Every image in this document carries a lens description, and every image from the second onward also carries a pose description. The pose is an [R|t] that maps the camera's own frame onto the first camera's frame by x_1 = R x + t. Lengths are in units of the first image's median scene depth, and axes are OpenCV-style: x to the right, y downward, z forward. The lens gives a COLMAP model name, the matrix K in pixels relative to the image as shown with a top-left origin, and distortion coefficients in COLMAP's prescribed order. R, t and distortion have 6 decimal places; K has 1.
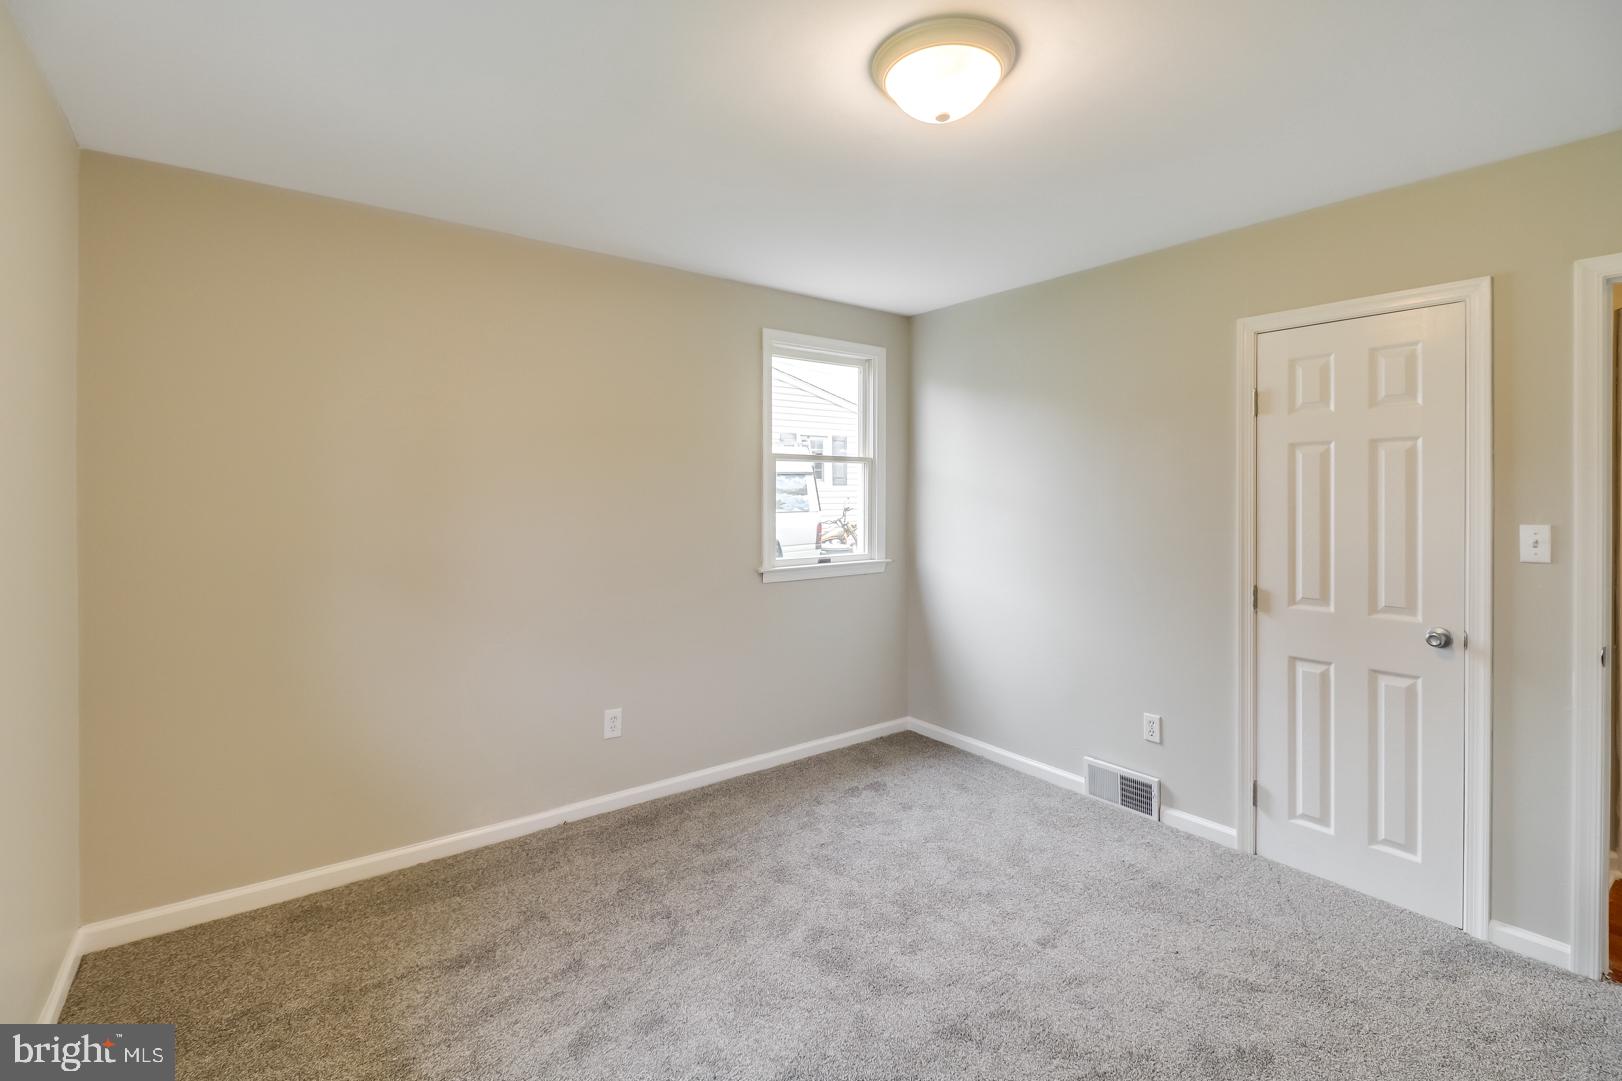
lens RADIAL K [[729.0, 0, 806.2], [0, 729.0, 493.6], [0, 0, 1]] dist [0.015766, -0.013576]
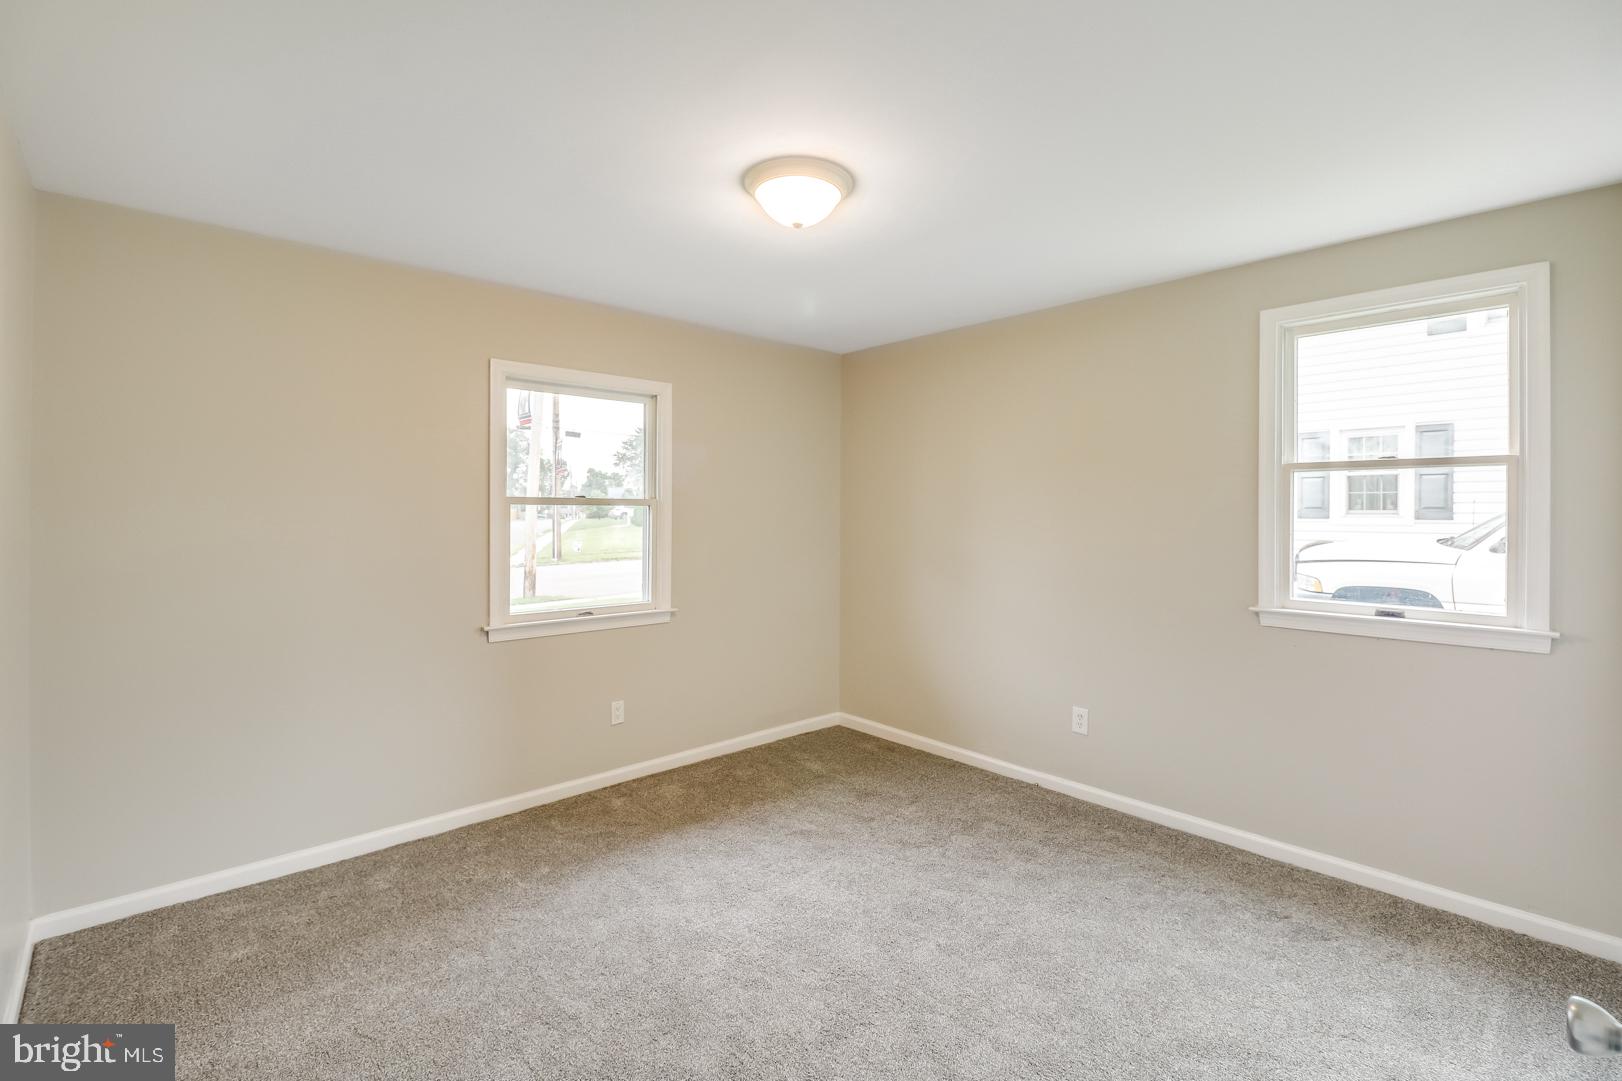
lens RADIAL K [[735.7, 0, 807.9], [0, 735.7, 517.0], [0, 0, 1]] dist [0.018960, -0.013245]
pose [[0.095677, 0.011974, -0.995340, 0.844239], [-0.000065, 0.999928, 0.012023, -0.008245], [0.995412, -0.001085, 0.095671, 0.504036]]
